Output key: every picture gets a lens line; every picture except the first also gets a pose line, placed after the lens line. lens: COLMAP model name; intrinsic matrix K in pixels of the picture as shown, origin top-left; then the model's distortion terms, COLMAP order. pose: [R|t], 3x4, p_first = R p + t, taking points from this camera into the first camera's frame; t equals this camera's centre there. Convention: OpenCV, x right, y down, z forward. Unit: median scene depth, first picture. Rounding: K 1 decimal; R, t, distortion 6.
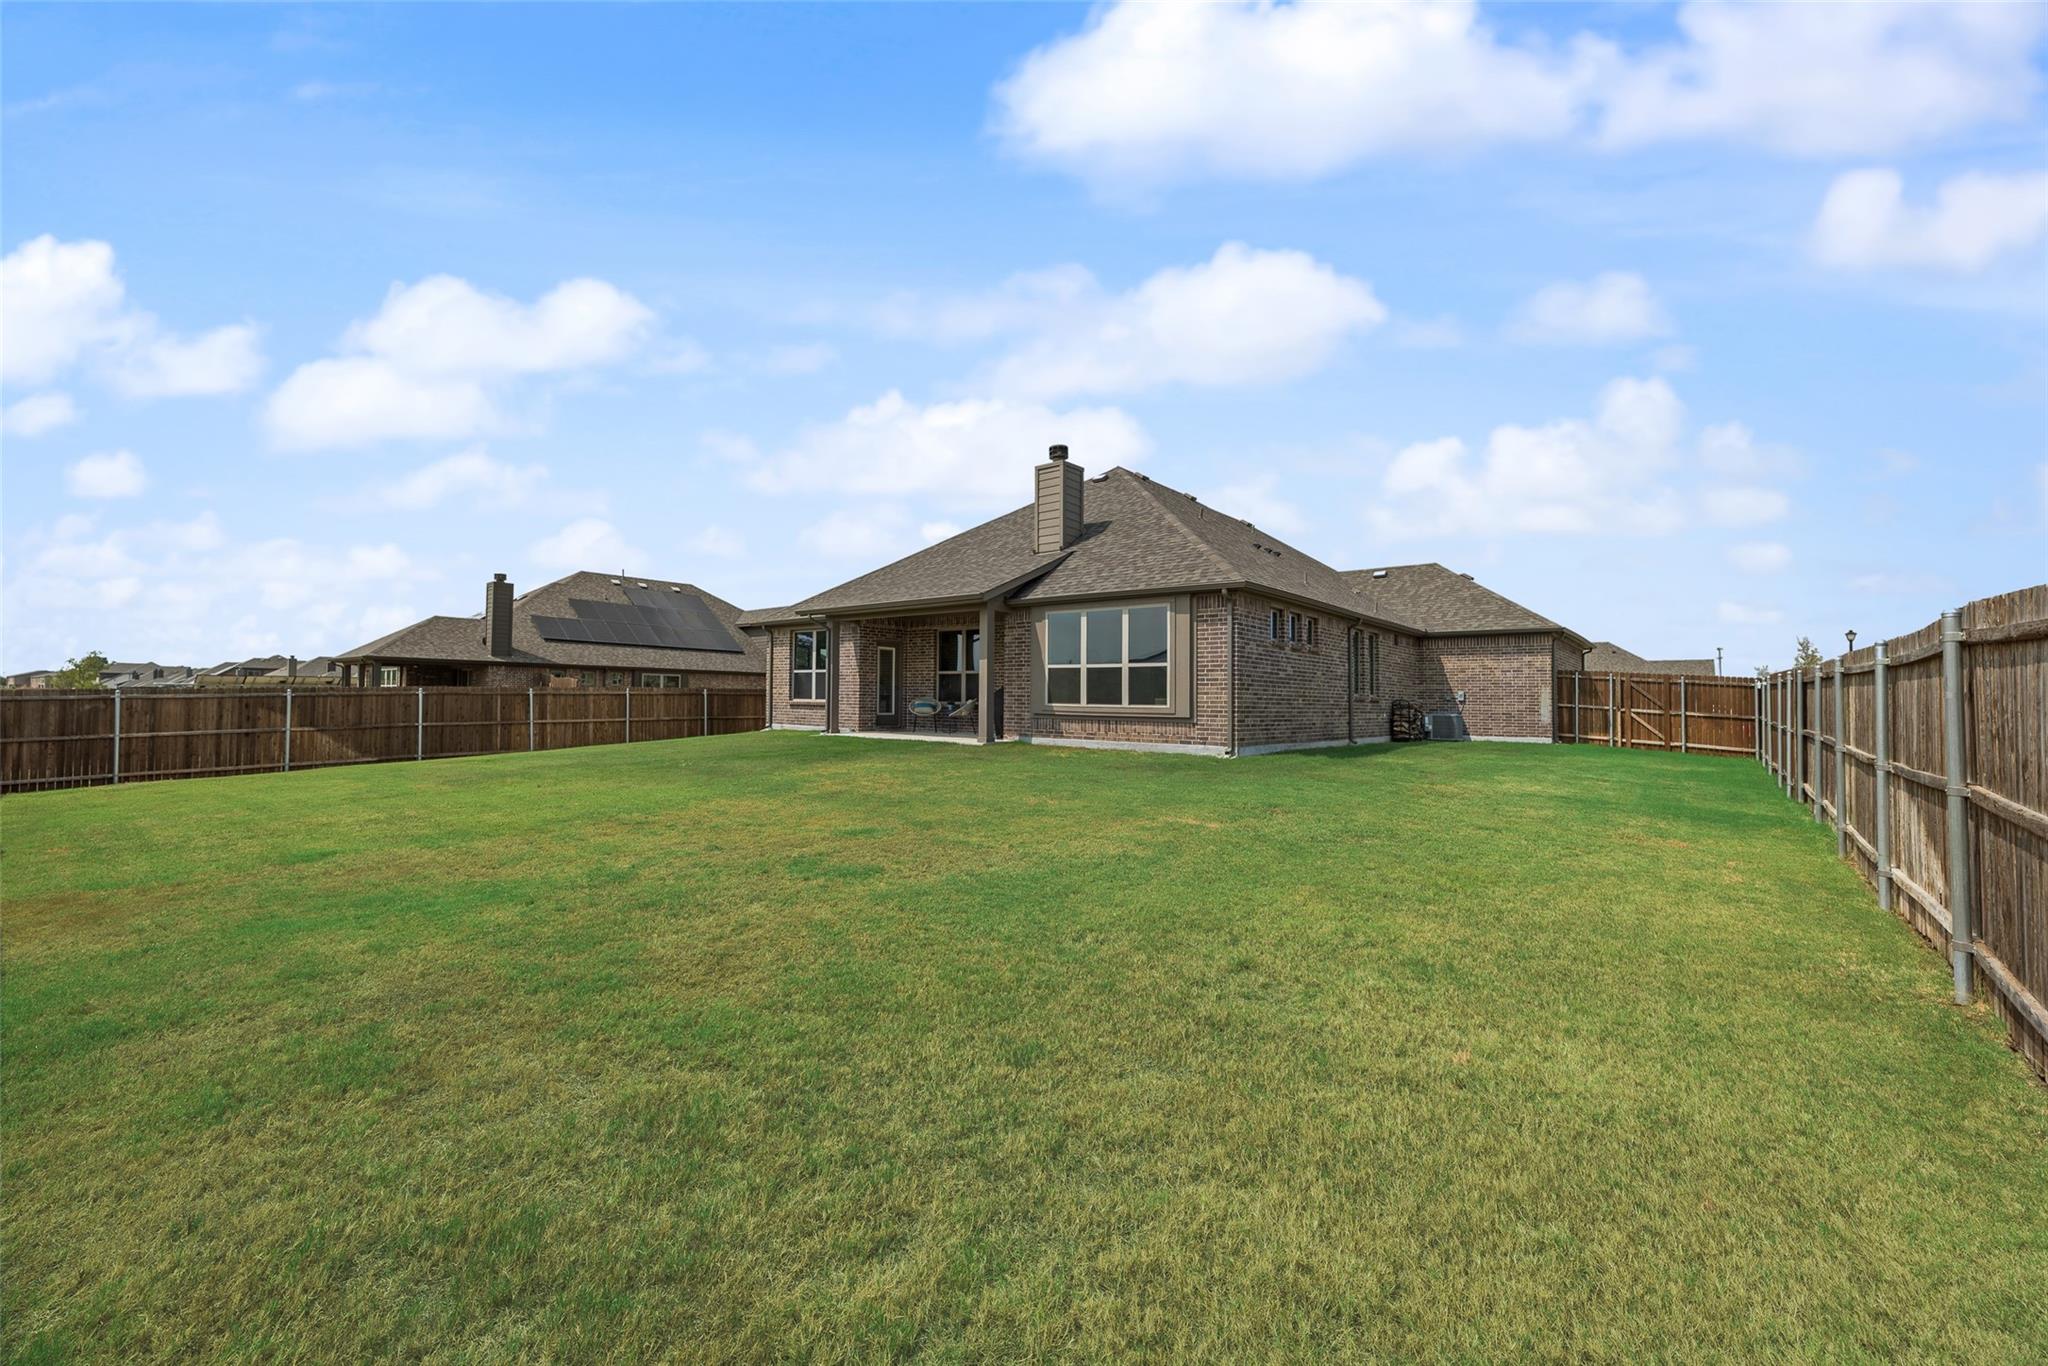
lens RADIAL K [[828.1, 0, 1029.7], [0, 828.1, 682.8], [0, 0, 1]] dist [-0.000097, -0.000299]
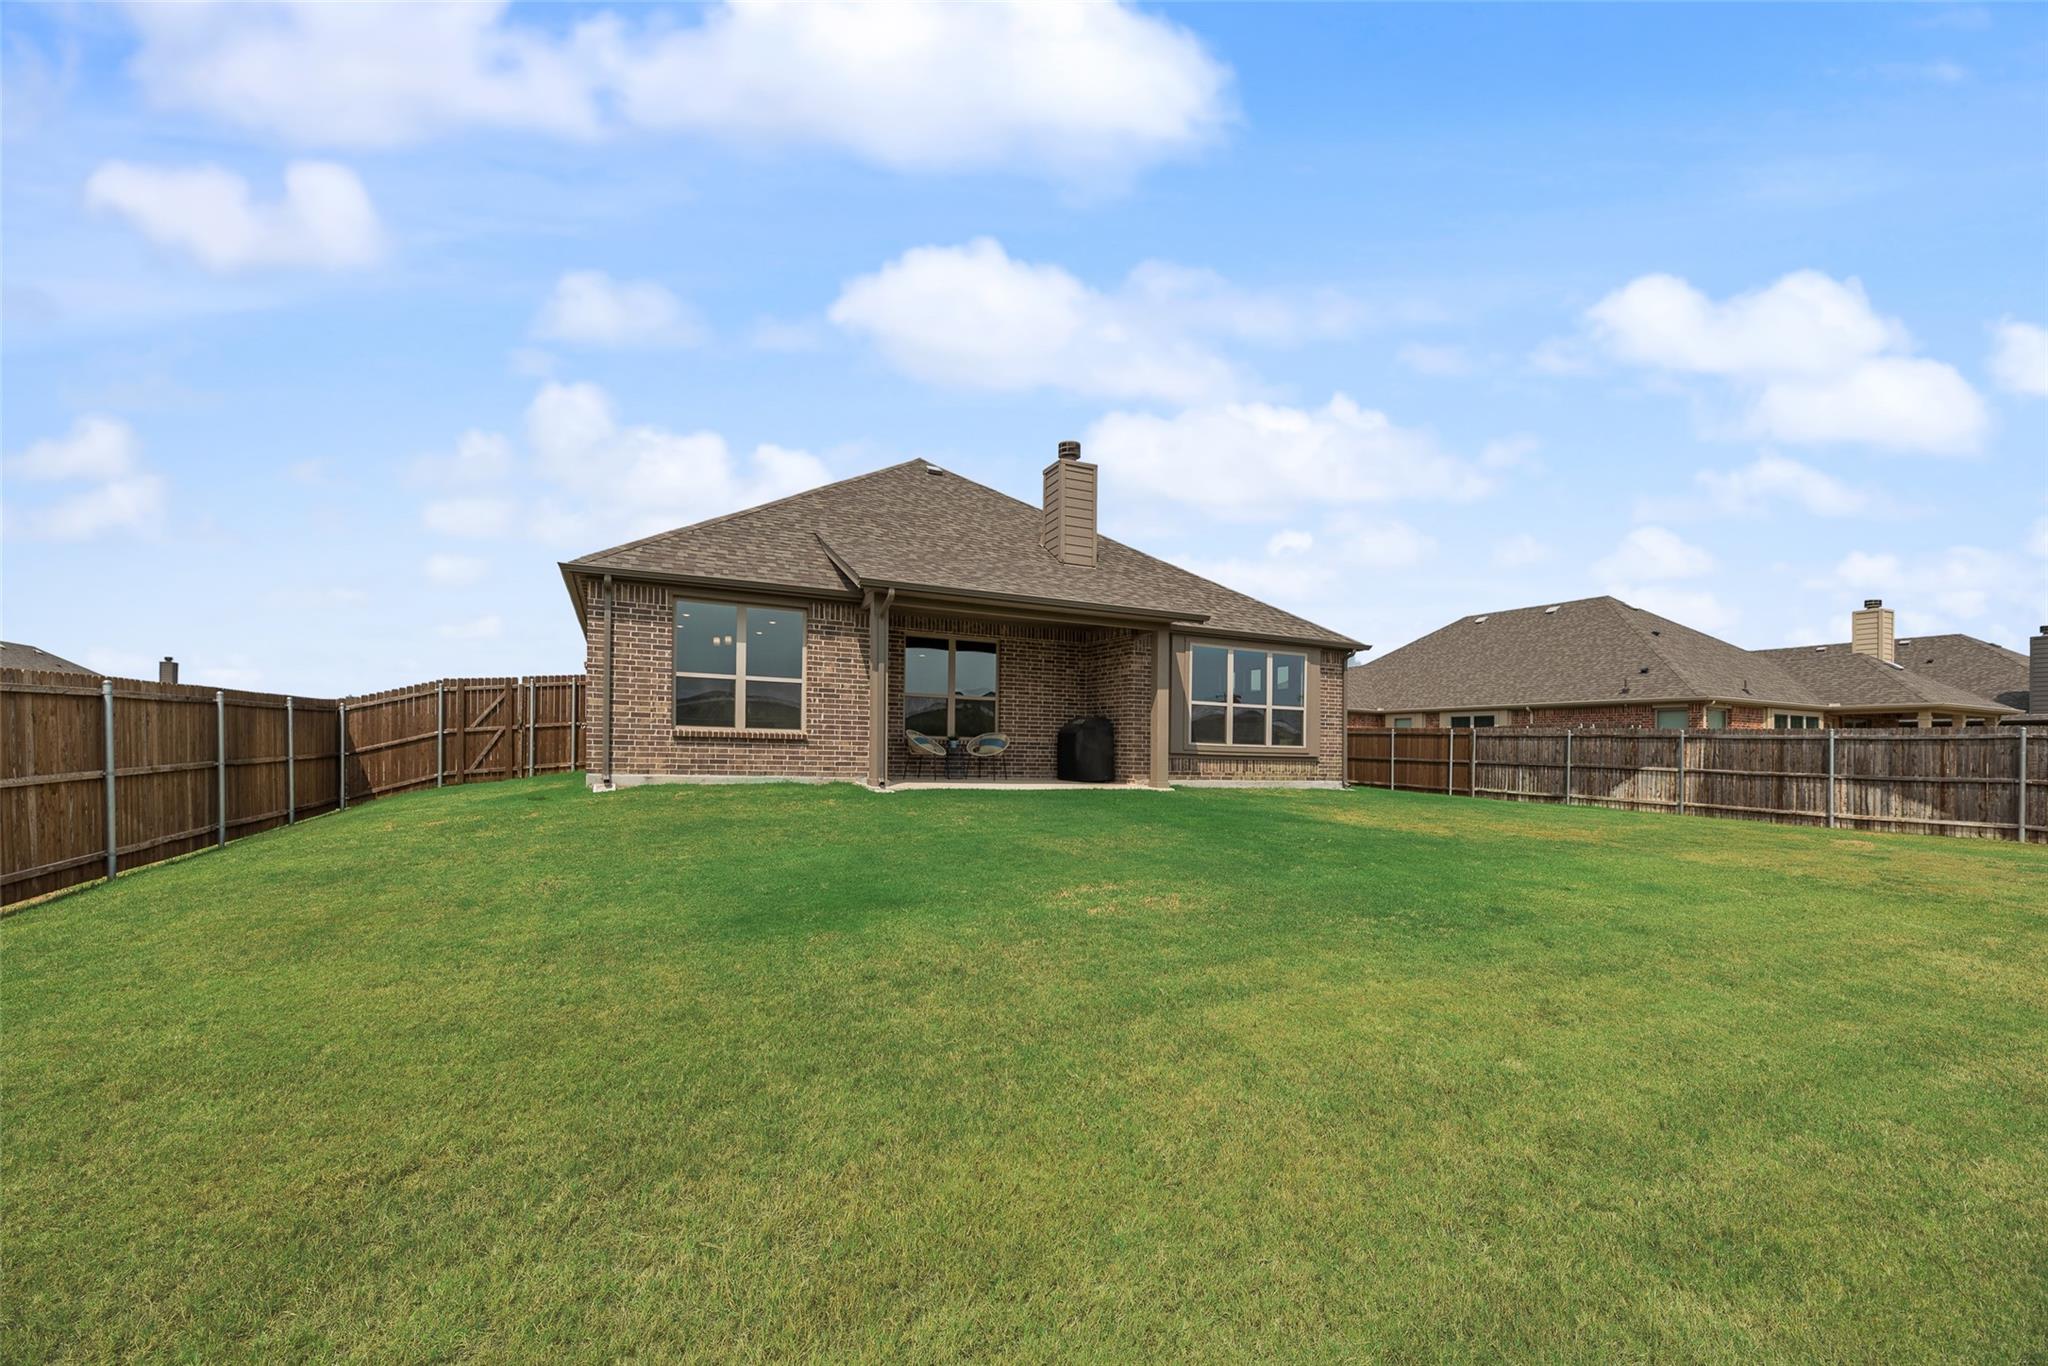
lens RADIAL K [[832.8, 0, 998.2], [0, 832.8, 737.5], [0, 0, 1]] dist [0.000698, -0.000076]
pose [[0.444137, 0.007277, 0.895929, -0.913451], [-0.039426, 0.999157, 0.011429, 0.017486], [-0.895091, -0.040399, 0.444050, 0.787129]]
